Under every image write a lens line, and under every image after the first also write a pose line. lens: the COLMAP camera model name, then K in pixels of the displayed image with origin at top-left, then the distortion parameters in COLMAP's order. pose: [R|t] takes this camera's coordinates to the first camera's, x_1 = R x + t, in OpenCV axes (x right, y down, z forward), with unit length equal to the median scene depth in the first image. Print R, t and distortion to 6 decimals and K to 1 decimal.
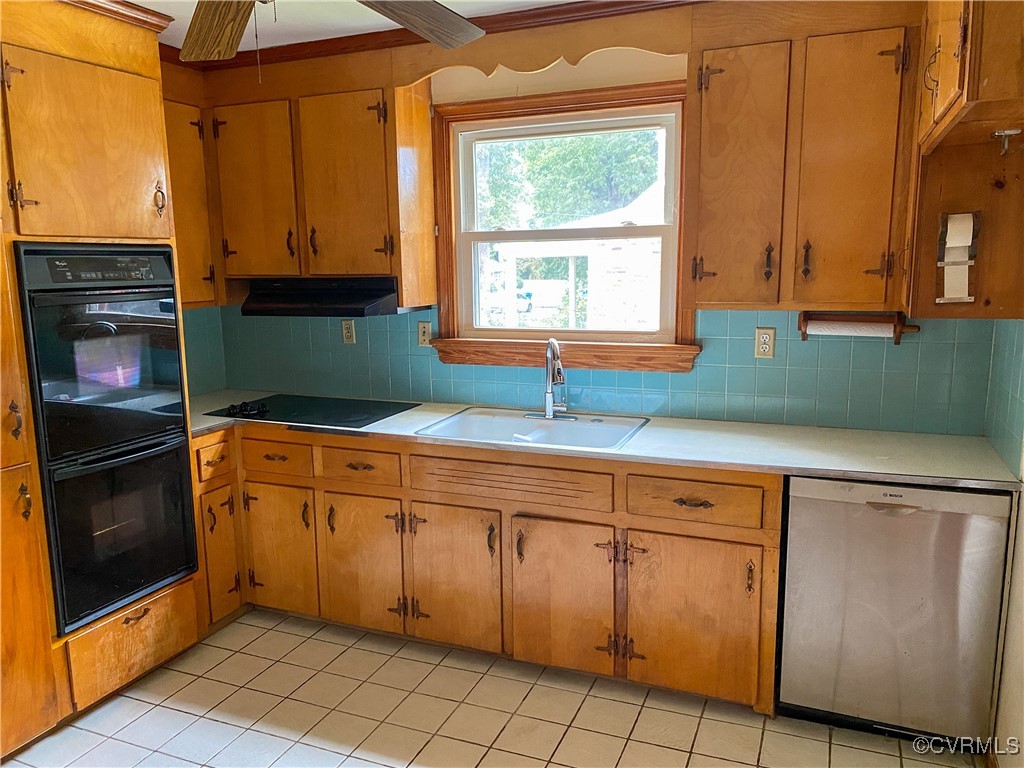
lens RADIAL K [[791.6, 0, 517.9], [0, 791.6, 385.6], [0, 0, 1]] dist [0.068214, -0.076863]
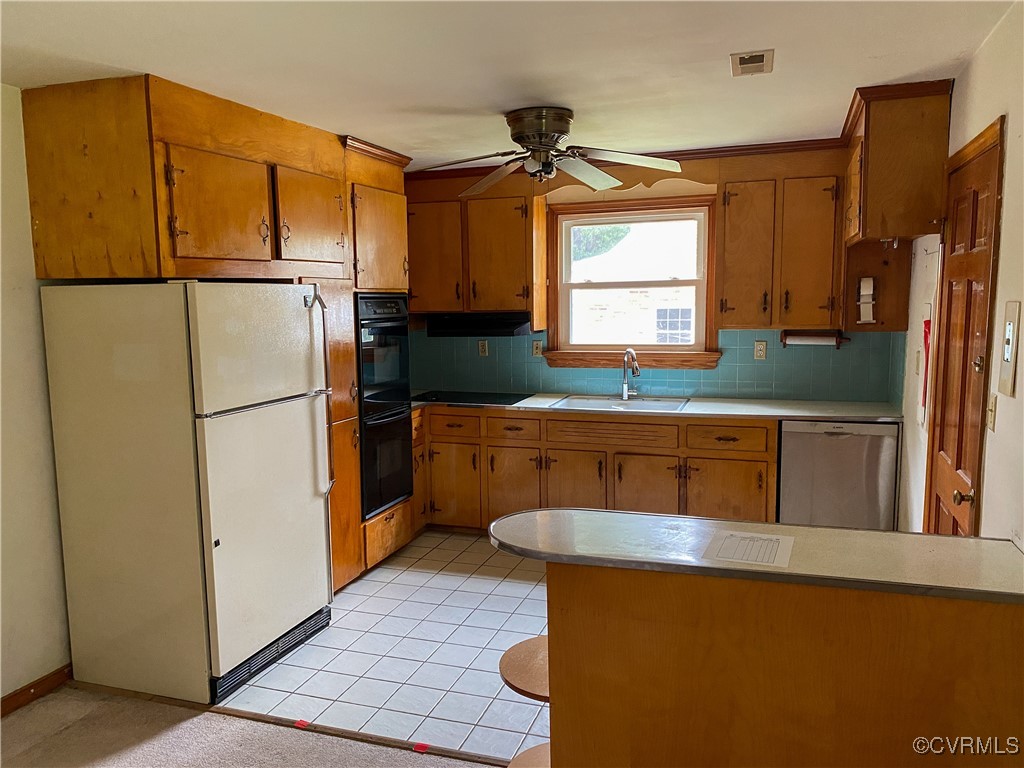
lens RADIAL K [[791.6, 0, 518.0], [0, 791.6, 381.8], [0, 0, 1]] dist [0.068214, -0.076863]
pose [[0.998290, -0.007504, 0.057965, -0.299061], [0.010438, 0.998670, -0.050483, 0.093540], [-0.057509, 0.051002, 0.997041, -0.639091]]
